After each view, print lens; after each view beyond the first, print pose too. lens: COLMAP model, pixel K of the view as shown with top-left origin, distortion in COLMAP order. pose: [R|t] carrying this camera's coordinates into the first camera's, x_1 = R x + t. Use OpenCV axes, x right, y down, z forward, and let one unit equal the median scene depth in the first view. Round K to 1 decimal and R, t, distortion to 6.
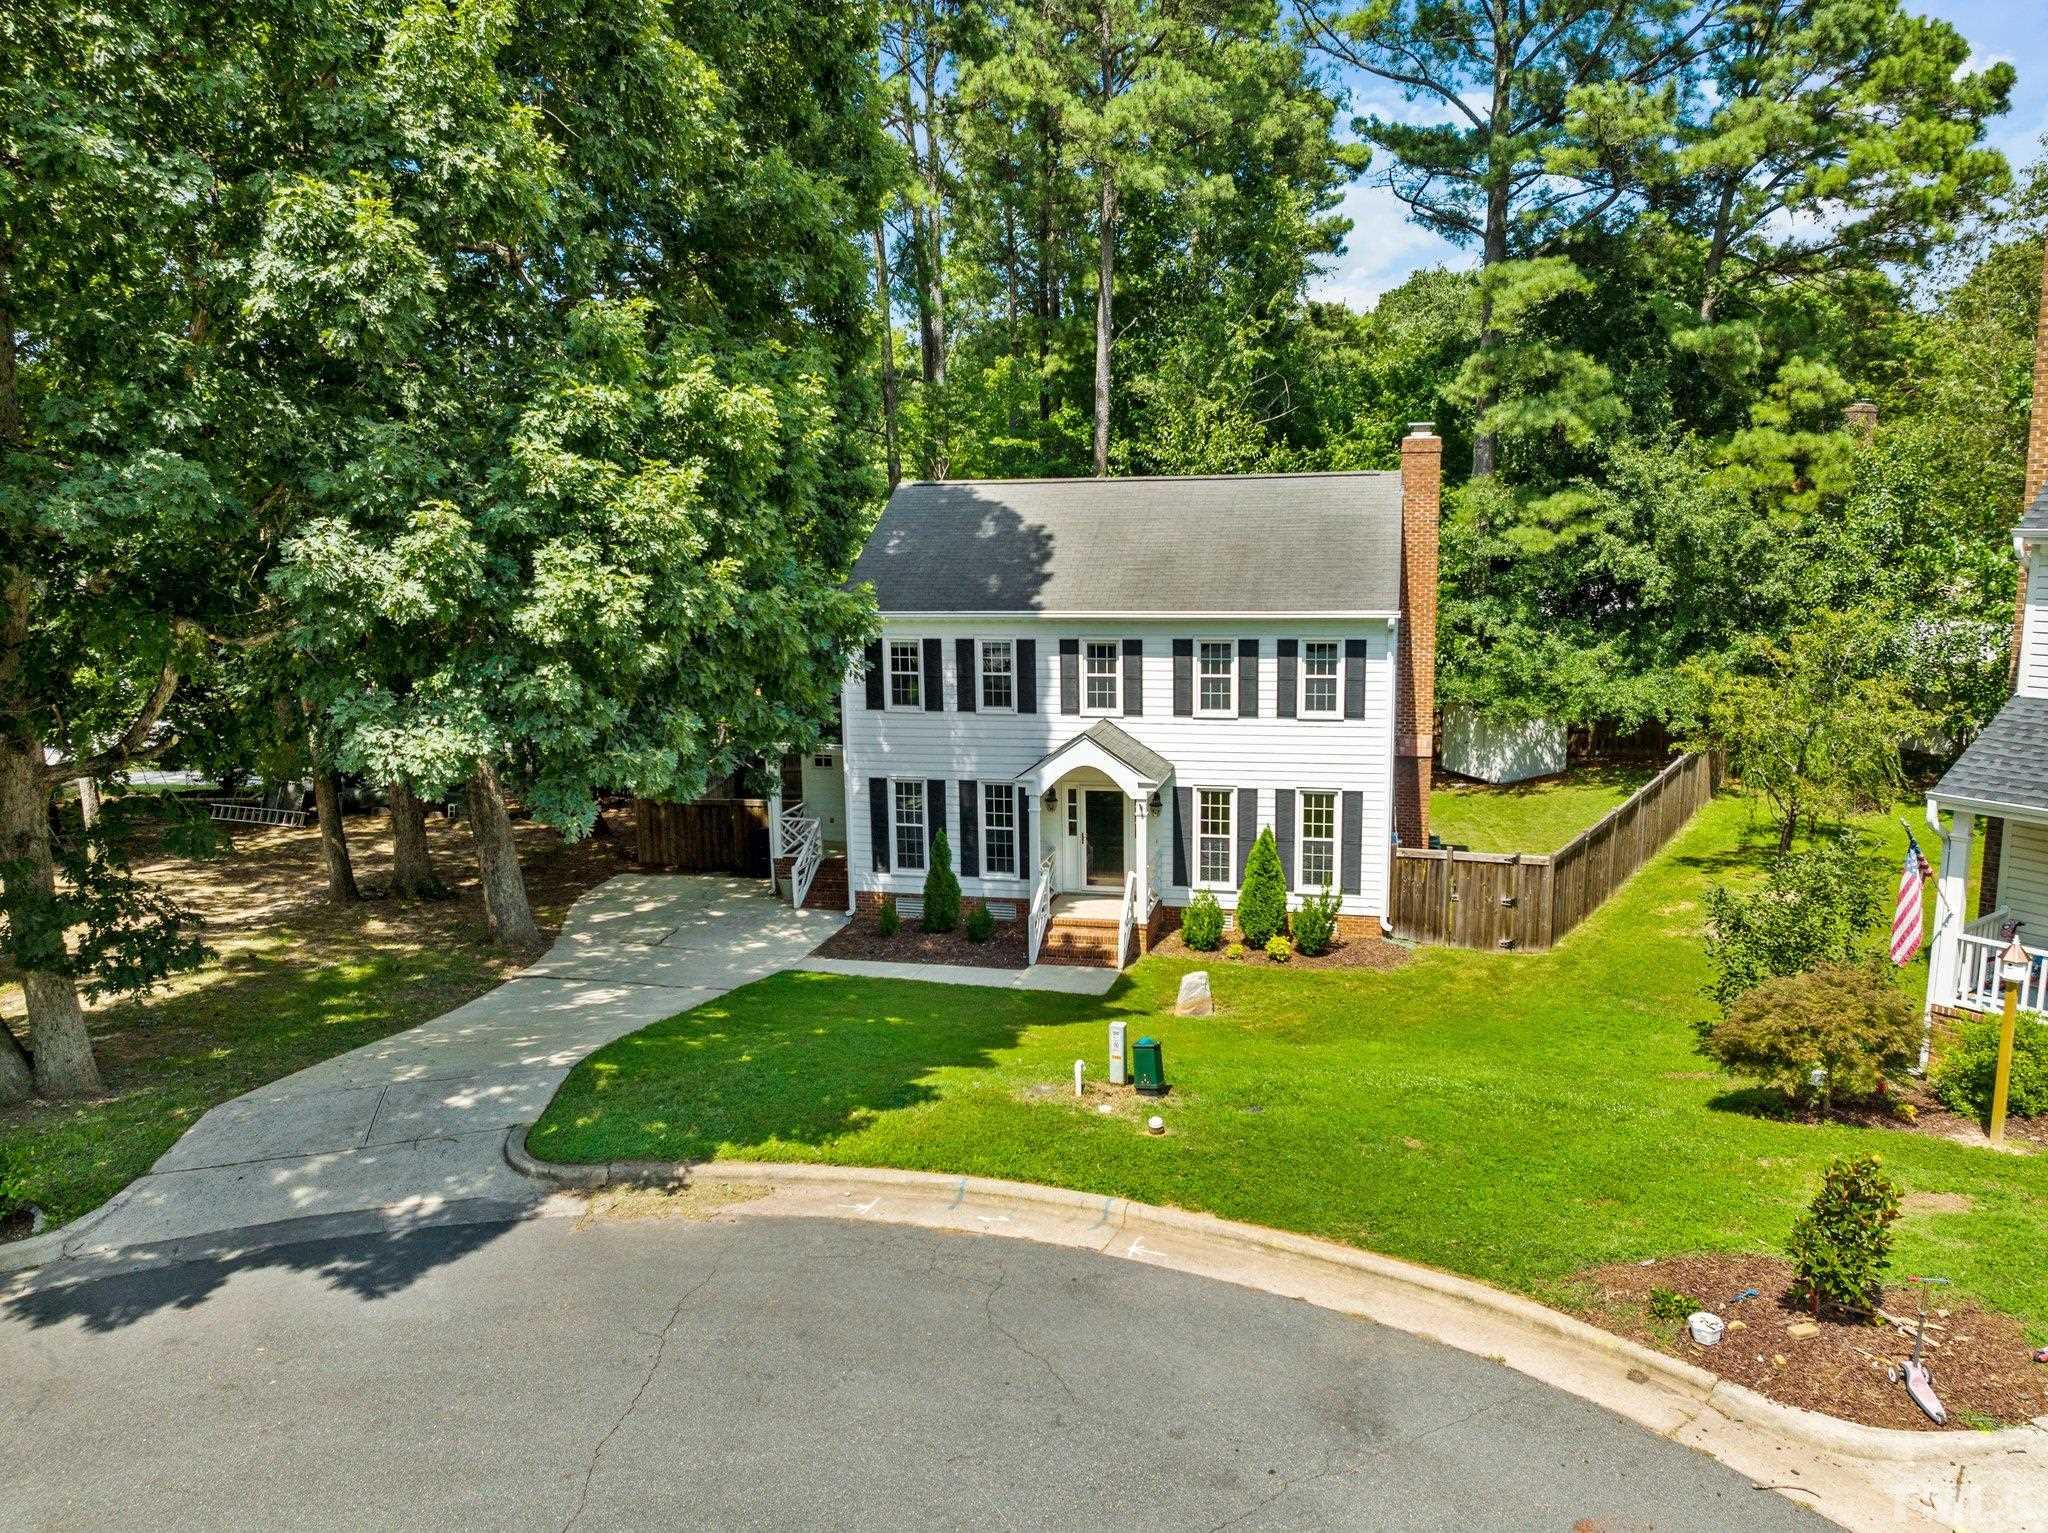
lens RADIAL K [[1423.6, 0, 1039.5], [0, 1423.6, 777.0], [0, 0, 1]] dist [-0.042190, 0.003780]
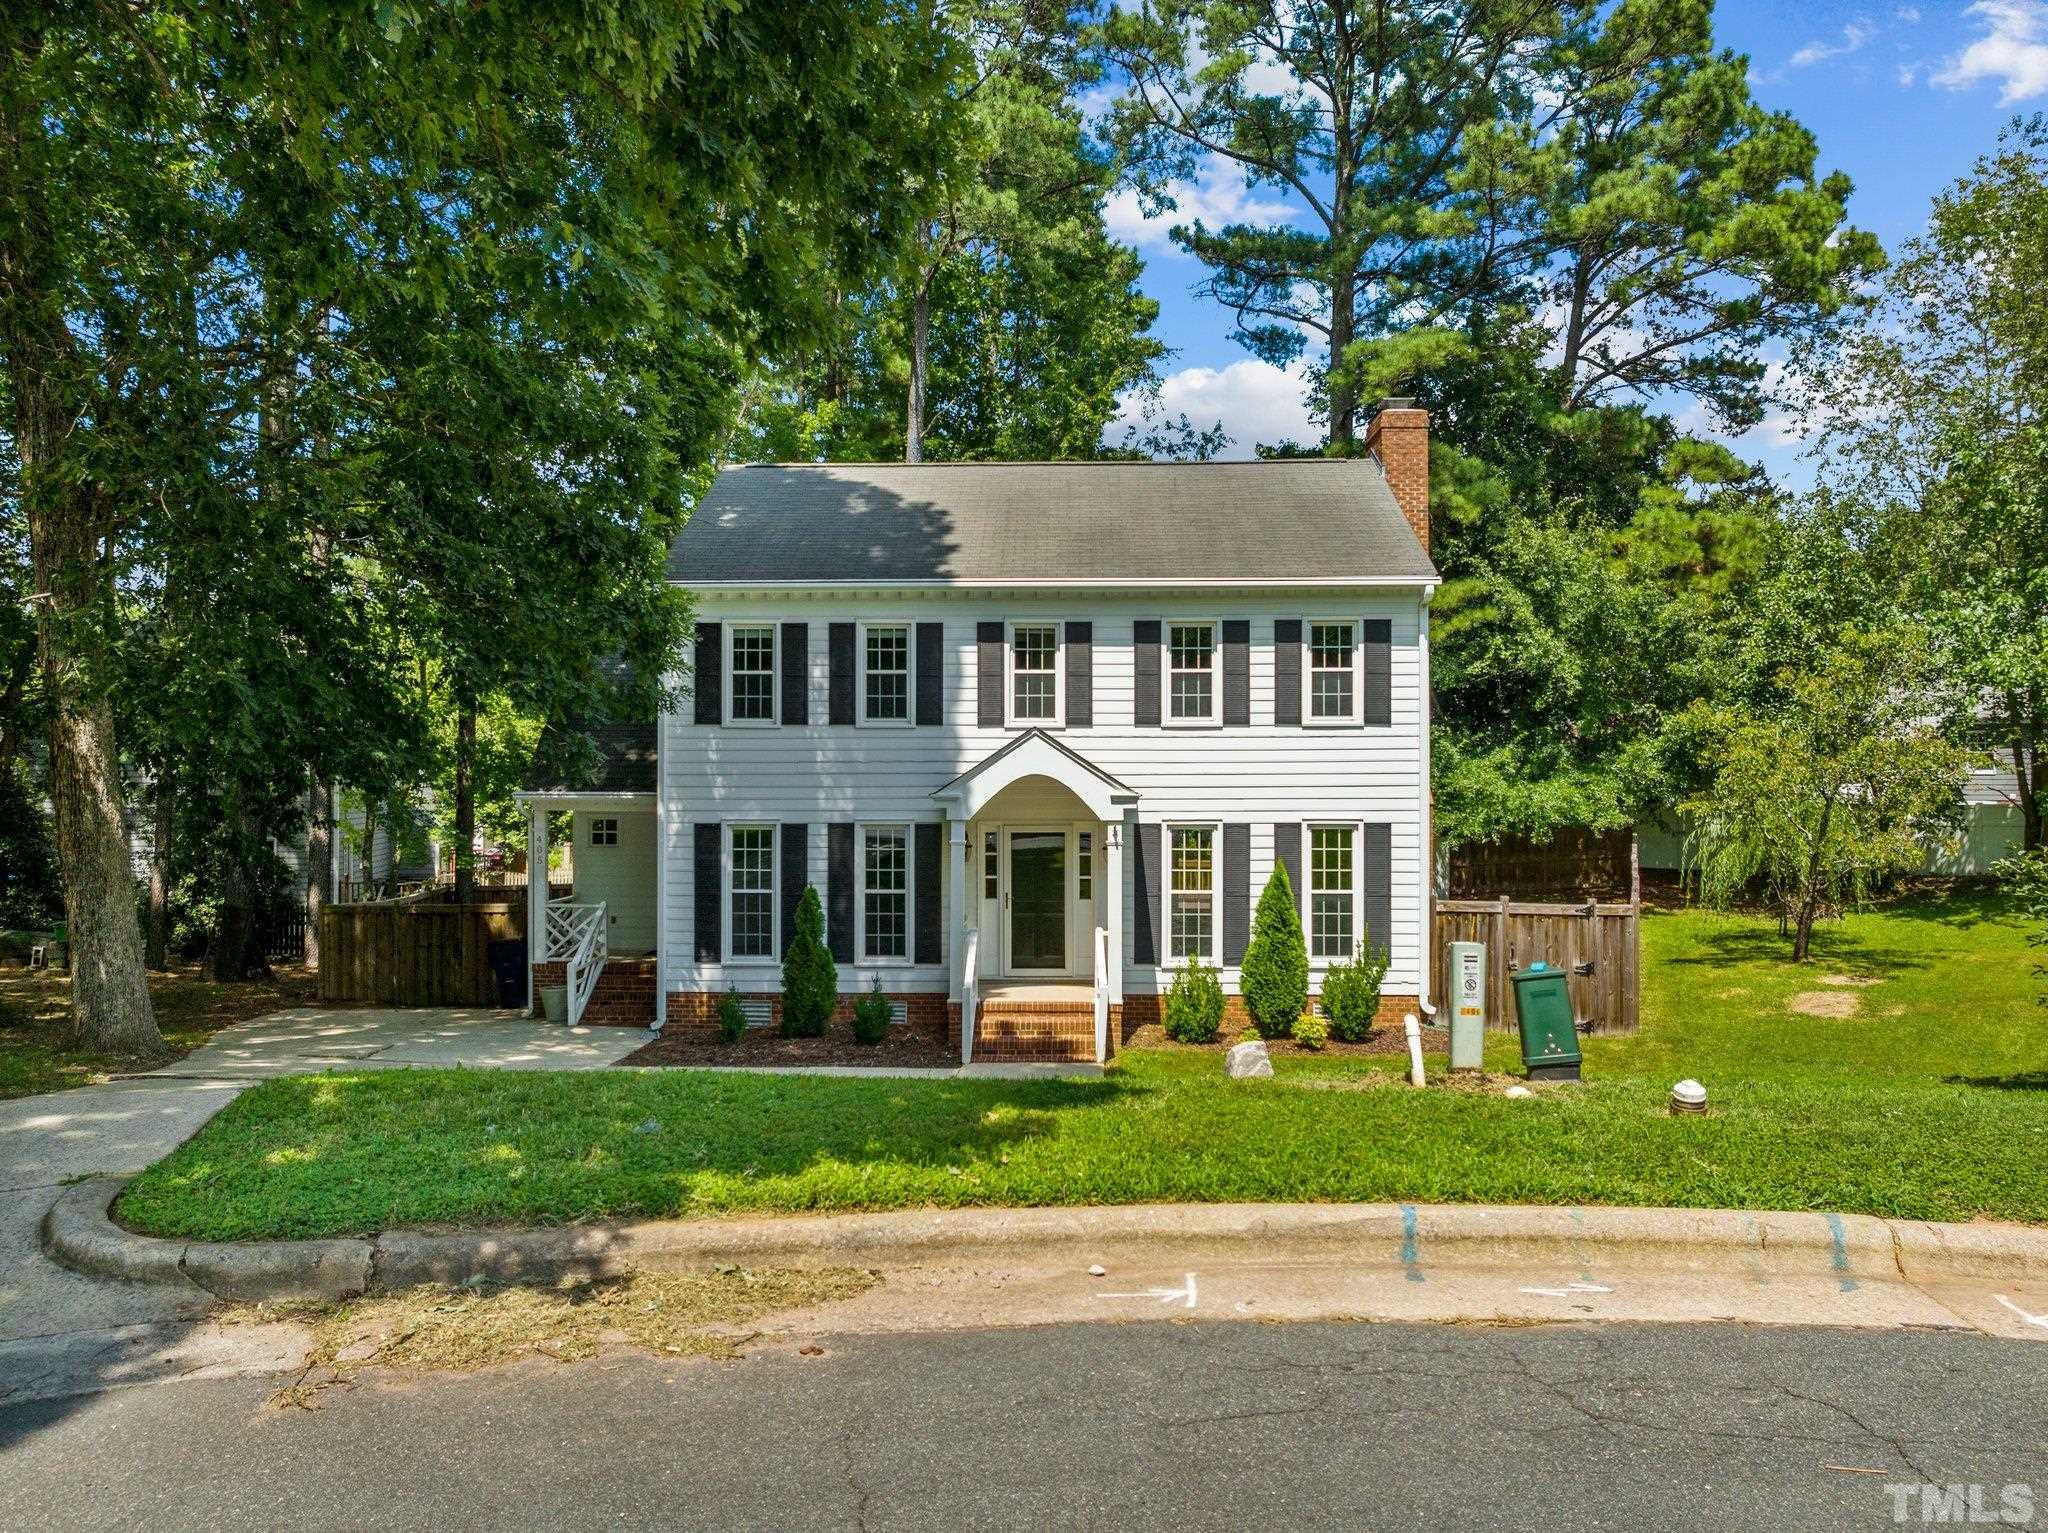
lens RADIAL K [[1423.6, 0, 1026.4], [0, 1423.6, 785.5], [0, 0, 1]] dist [-0.042190, 0.003780]
pose [[0.978517, 0.016081, 0.205537, -0.108922], [0.020633, 0.984310, -0.175239, 0.112962], [-0.205130, 0.175715, 0.962832, 0.306071]]
